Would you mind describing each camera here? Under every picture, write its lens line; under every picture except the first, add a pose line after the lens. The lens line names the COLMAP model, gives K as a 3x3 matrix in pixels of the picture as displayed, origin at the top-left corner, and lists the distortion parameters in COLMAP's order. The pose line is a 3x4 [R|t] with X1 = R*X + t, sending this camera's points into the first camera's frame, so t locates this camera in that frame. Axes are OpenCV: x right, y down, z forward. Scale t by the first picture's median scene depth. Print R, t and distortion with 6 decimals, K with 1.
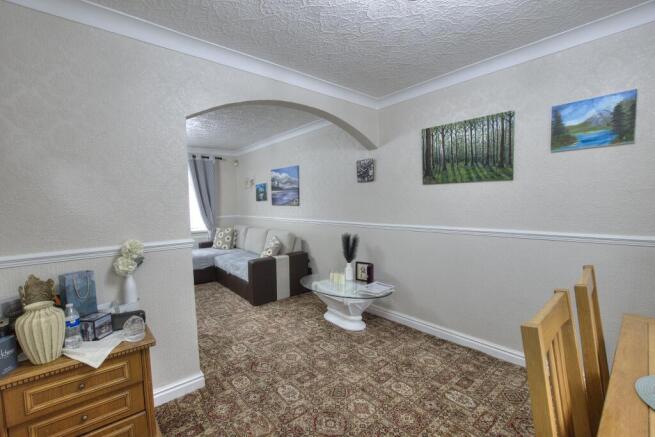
lens RADIAL K [[291.0, 0, 325.5], [0, 291.0, 221.6], [0, 0, 1]] dist [-0.014888, 0.000011]
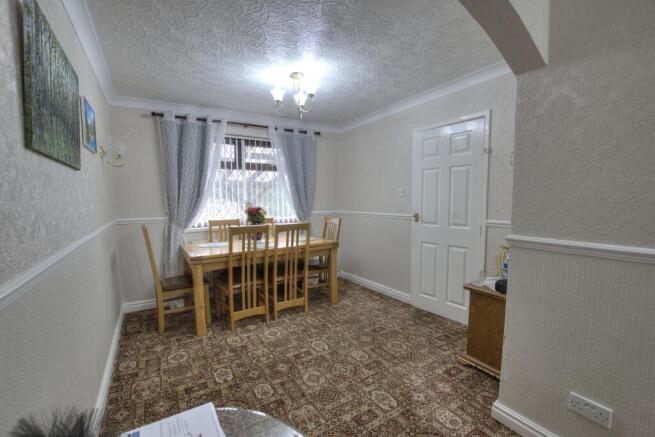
lens RADIAL K [[291.0, 0, 325.5], [0, 291.0, 221.6], [0, 0, 1]] dist [-0.014888, 0.000011]
pose [[-0.987998, 0.013951, 0.153835, -0.094726], [0.036659, 0.988637, 0.145785, -0.110540], [-0.150053, 0.149675, -0.977283, 1.853952]]
